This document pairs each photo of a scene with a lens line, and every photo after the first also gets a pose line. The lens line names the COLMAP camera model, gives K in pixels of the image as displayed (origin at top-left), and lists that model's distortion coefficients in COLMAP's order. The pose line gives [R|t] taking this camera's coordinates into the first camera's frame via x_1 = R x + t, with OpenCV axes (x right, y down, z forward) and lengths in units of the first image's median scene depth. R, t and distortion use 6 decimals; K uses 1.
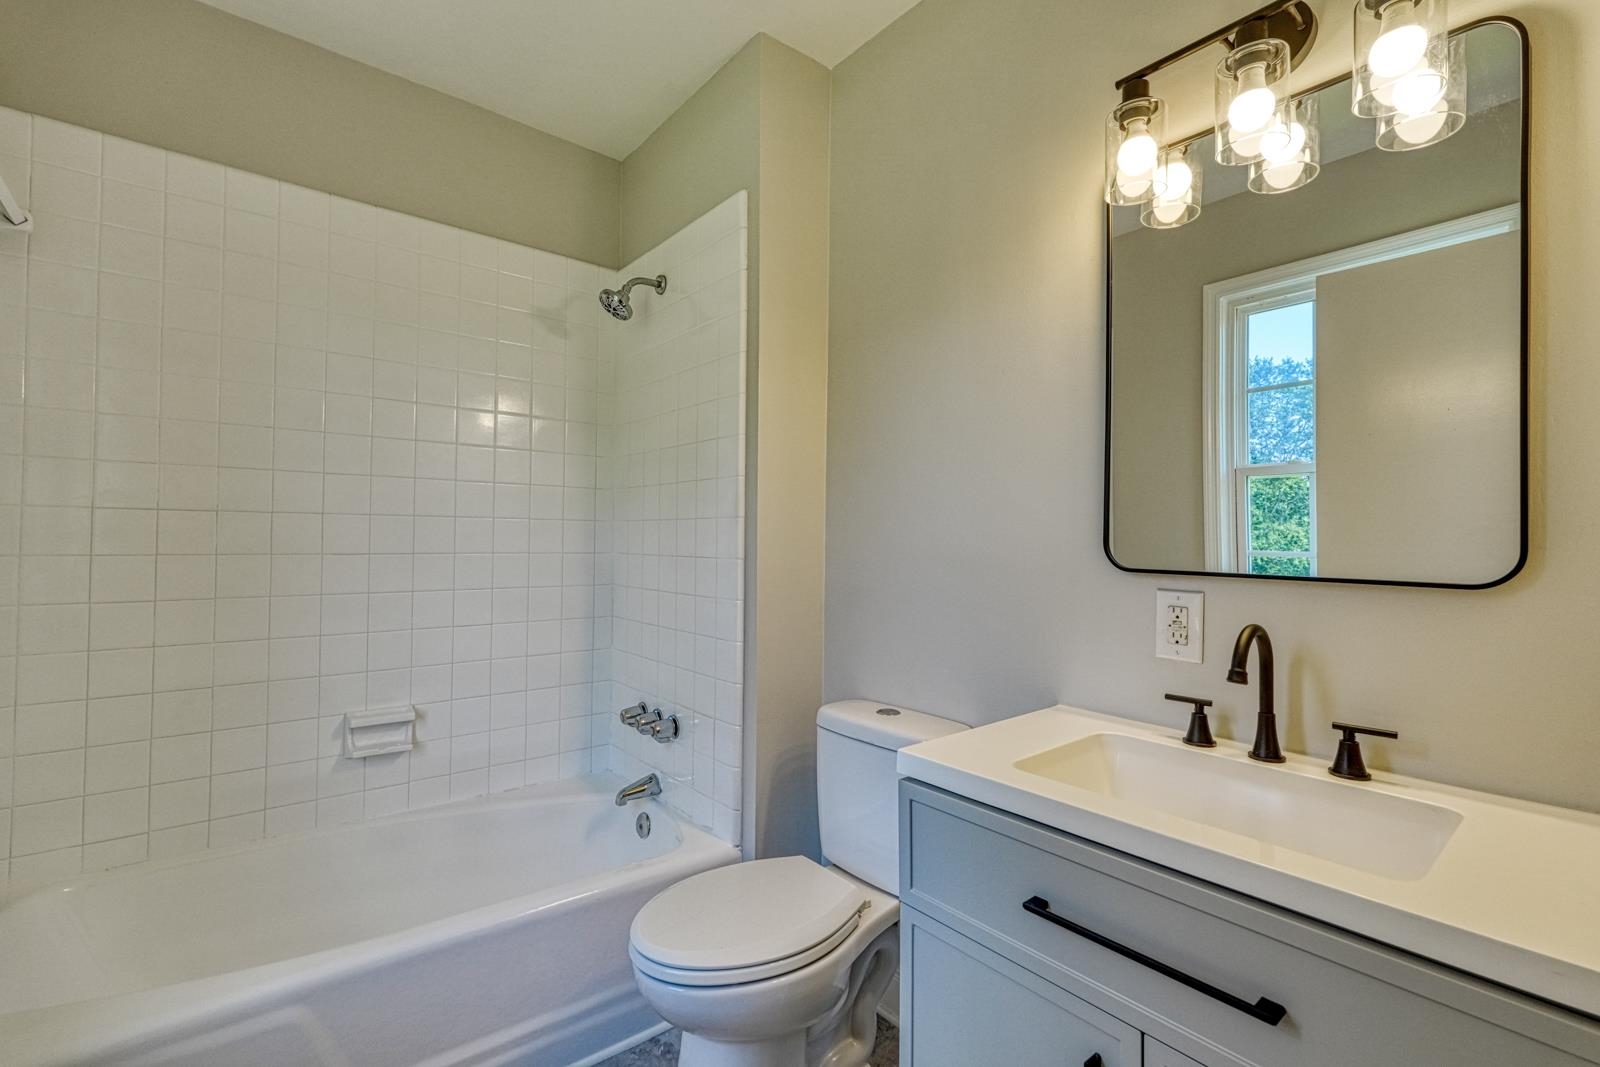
lens RADIAL K [[710.3, 0, 802.9], [0, 710.3, 534.9], [0, 0, 1]] dist [0.001077, -0.000480]
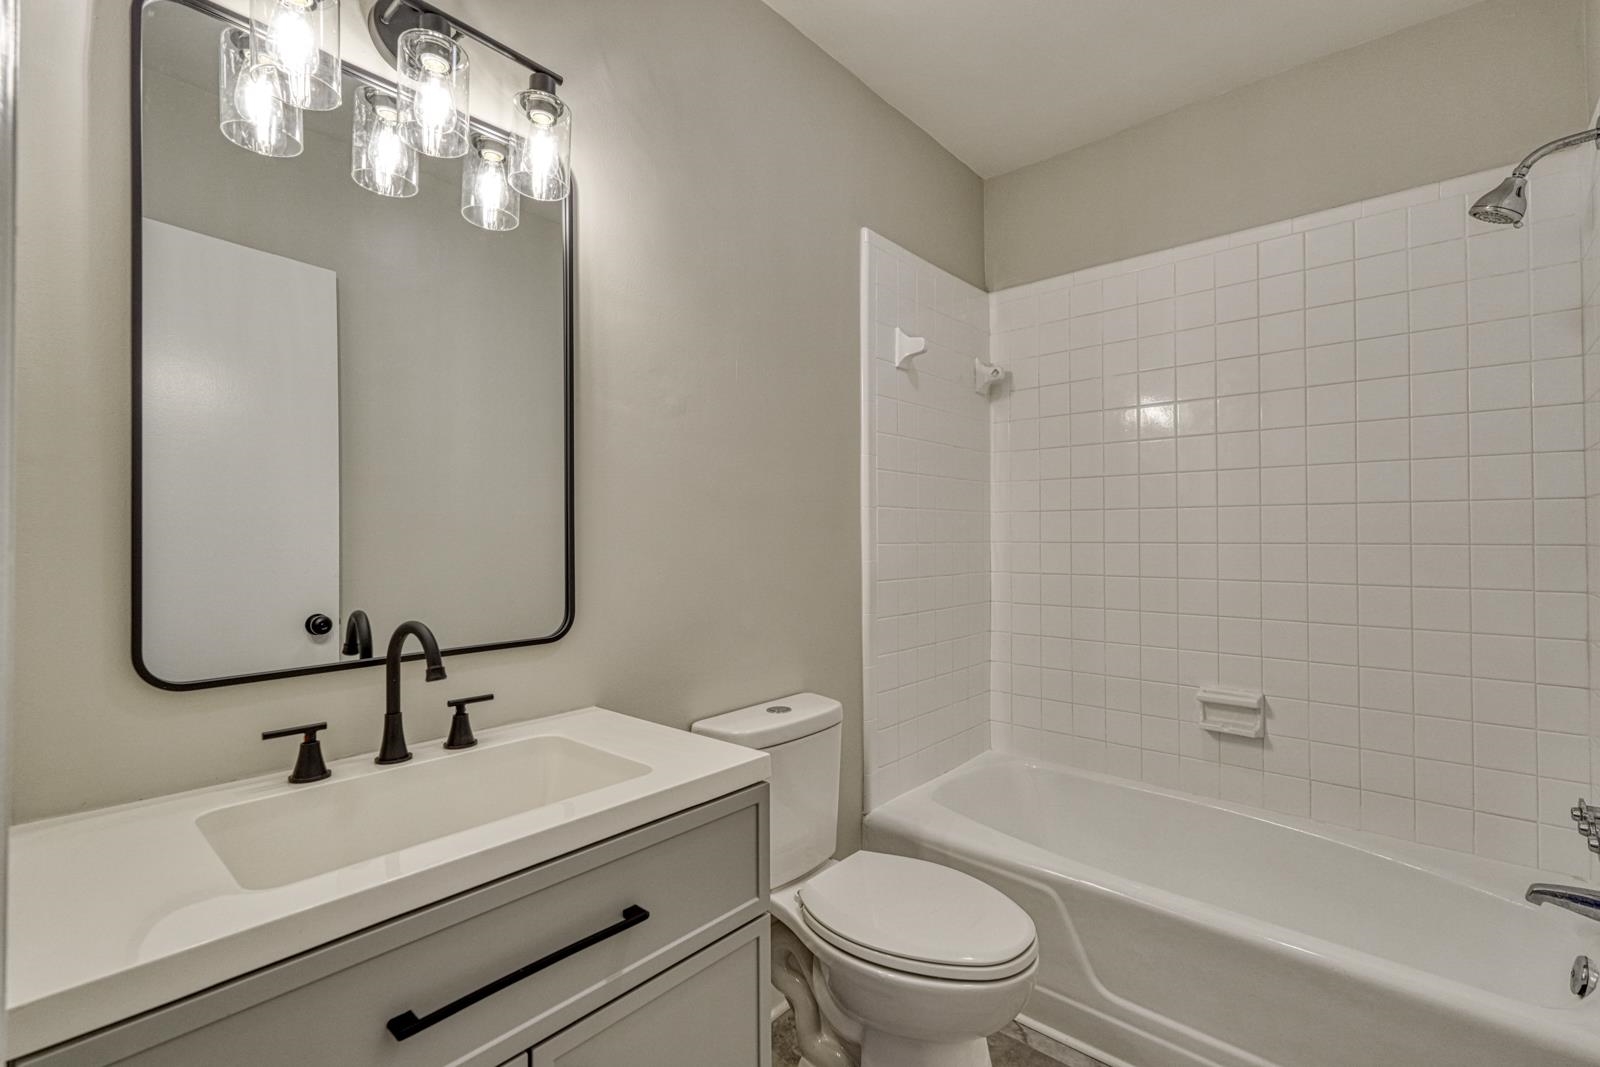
lens RADIAL K [[710.3, 0, 803.7], [0, 710.3, 525.7], [0, 0, 1]] dist [0.001077, -0.000480]
pose [[-0.169246, 0.000288, 0.985574, -0.405459], [-0.002301, 0.999997, -0.000687, -0.010501], [-0.985571, -0.002384, -0.169244, 0.590601]]
